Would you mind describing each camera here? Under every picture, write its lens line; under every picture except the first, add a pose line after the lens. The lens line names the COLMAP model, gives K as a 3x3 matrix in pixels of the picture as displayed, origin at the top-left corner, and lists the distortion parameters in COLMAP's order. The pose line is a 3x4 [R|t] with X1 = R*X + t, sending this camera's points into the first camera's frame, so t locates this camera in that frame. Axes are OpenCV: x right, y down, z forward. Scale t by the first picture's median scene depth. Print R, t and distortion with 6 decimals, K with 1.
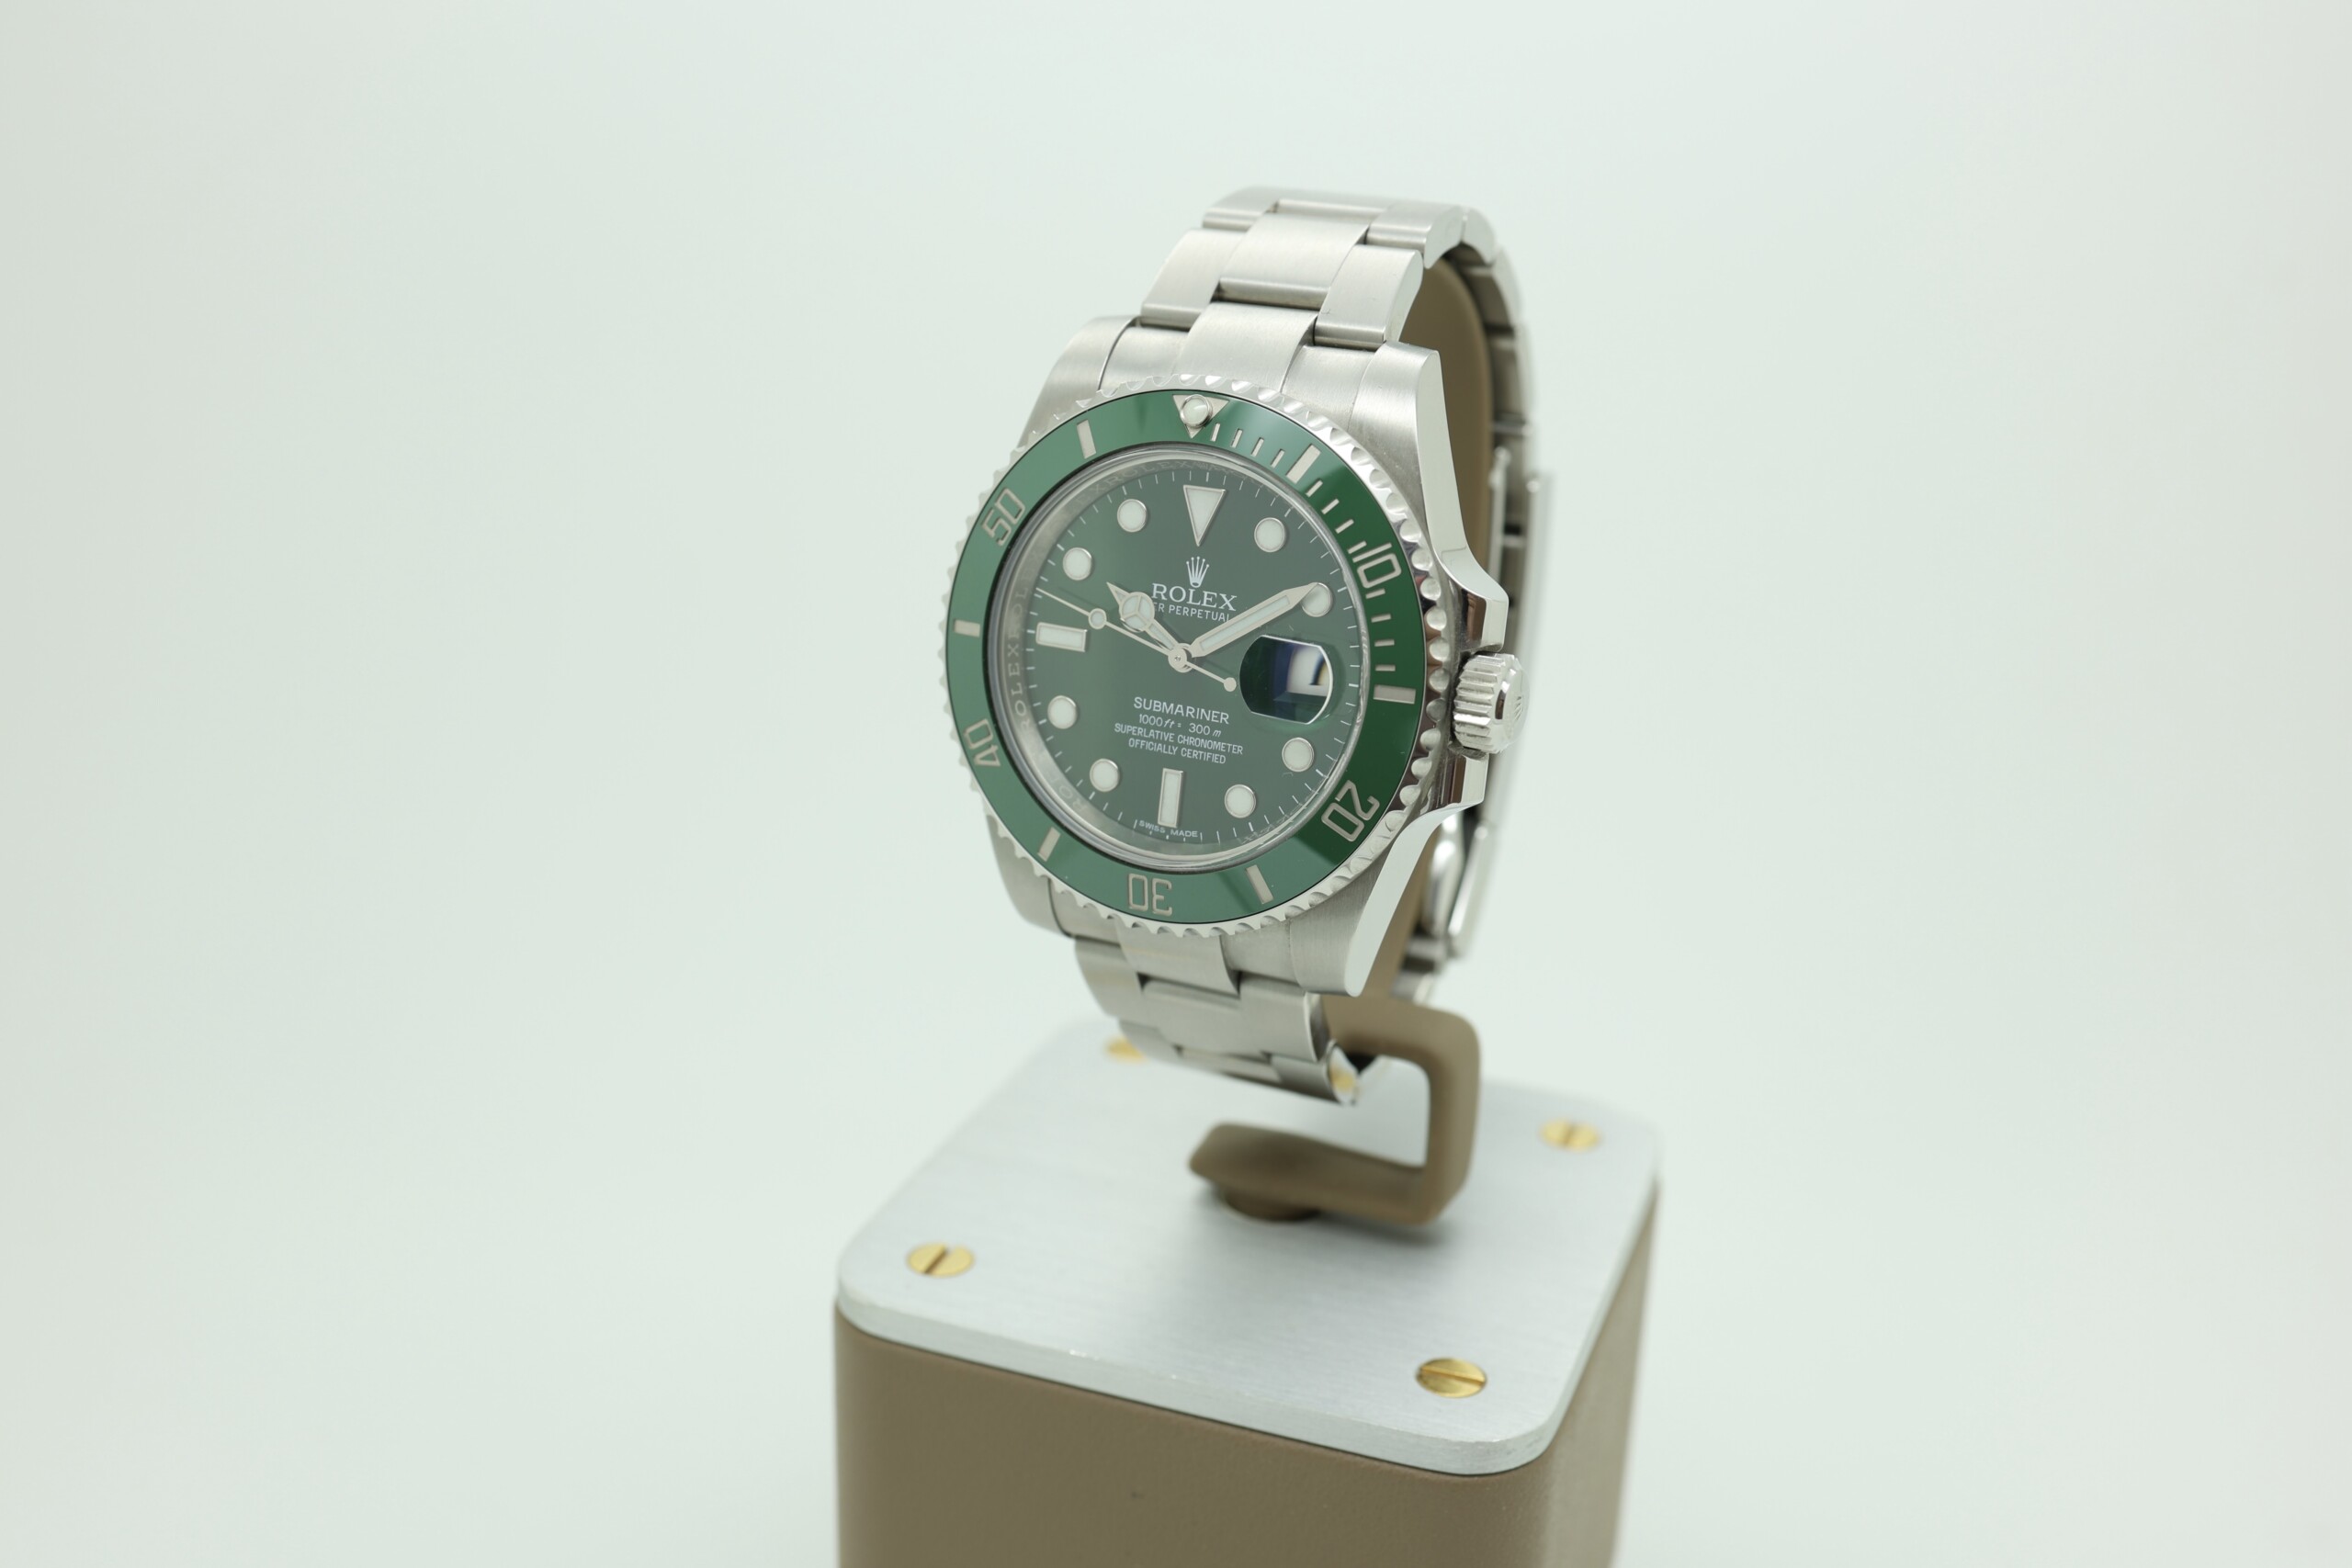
lens RADIAL K [[2743.2, 0, 1168.9], [0, 2743.2, 779.8], [0, 0, 1]] dist [-0.021557, 0.000000]
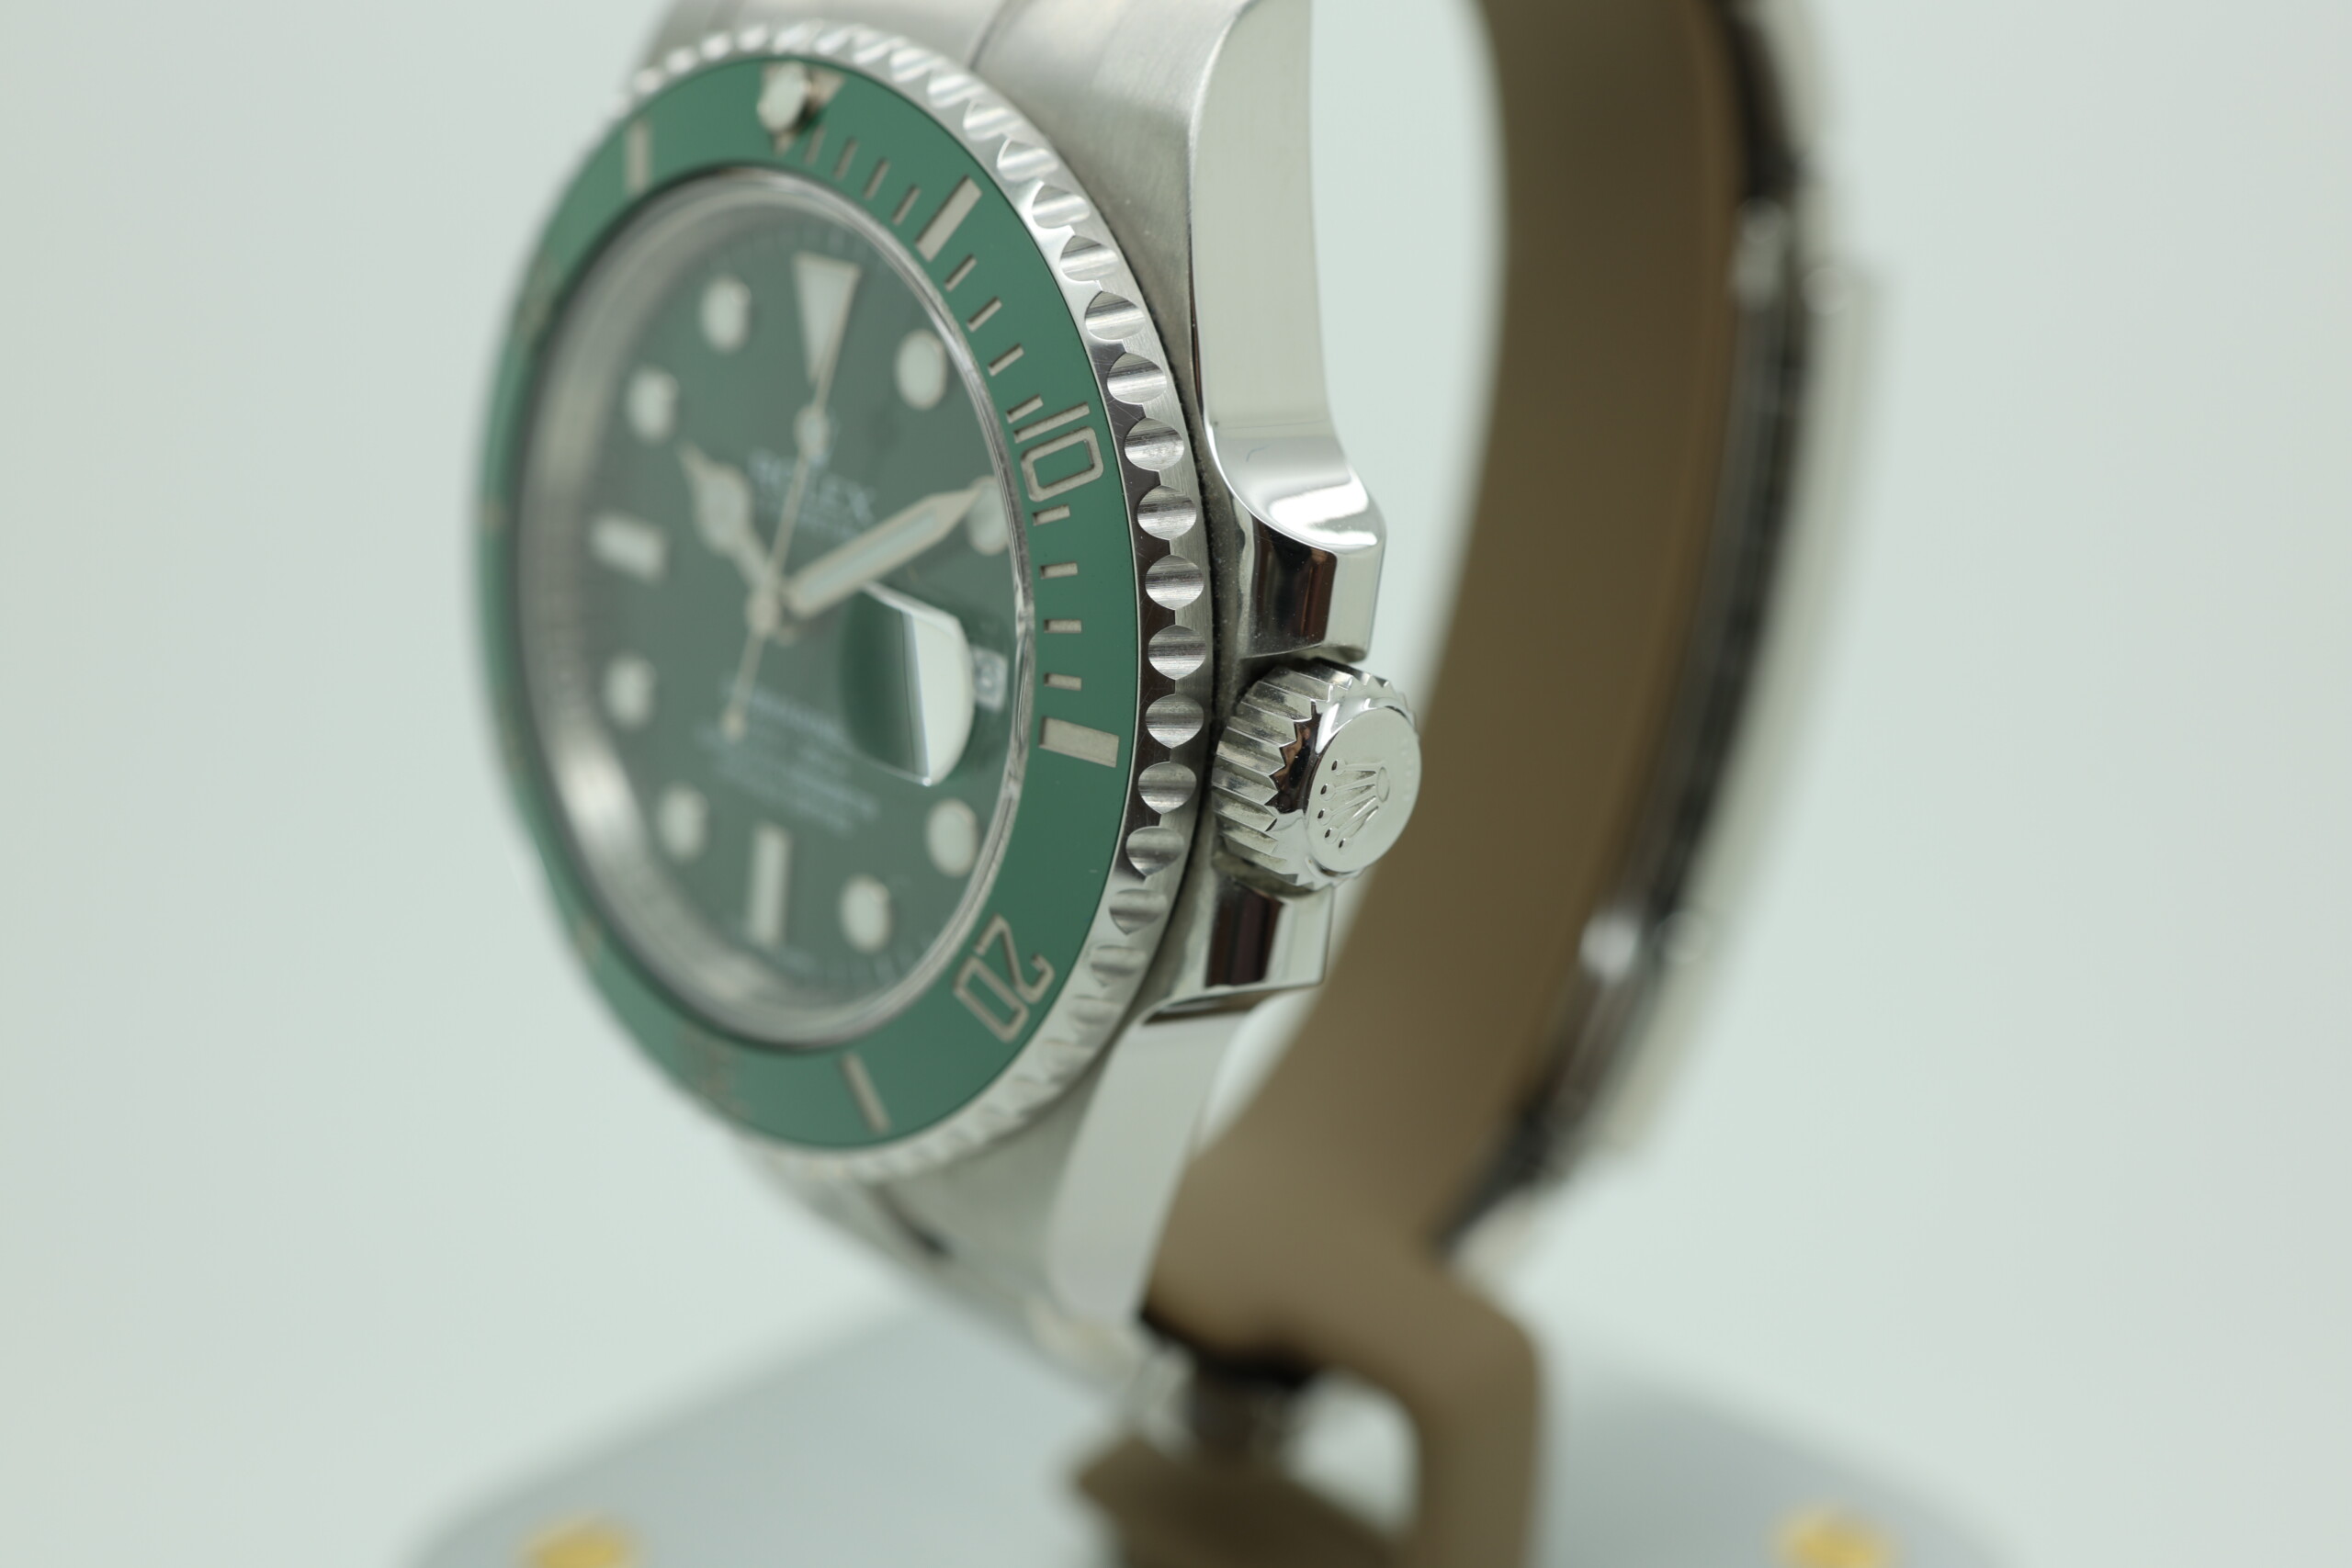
lens RADIAL K [[2743.2, 0, 1181.2], [0, 2743.2, 780.0], [0, 0, 1]] dist [-0.021557, 0.000000]
pose [[0.952633, 0.096734, -0.288327, 0.222835], [-0.074274, 0.993359, 0.087873, -0.064370], [0.294912, -0.062296, 0.953492, 0.562150]]
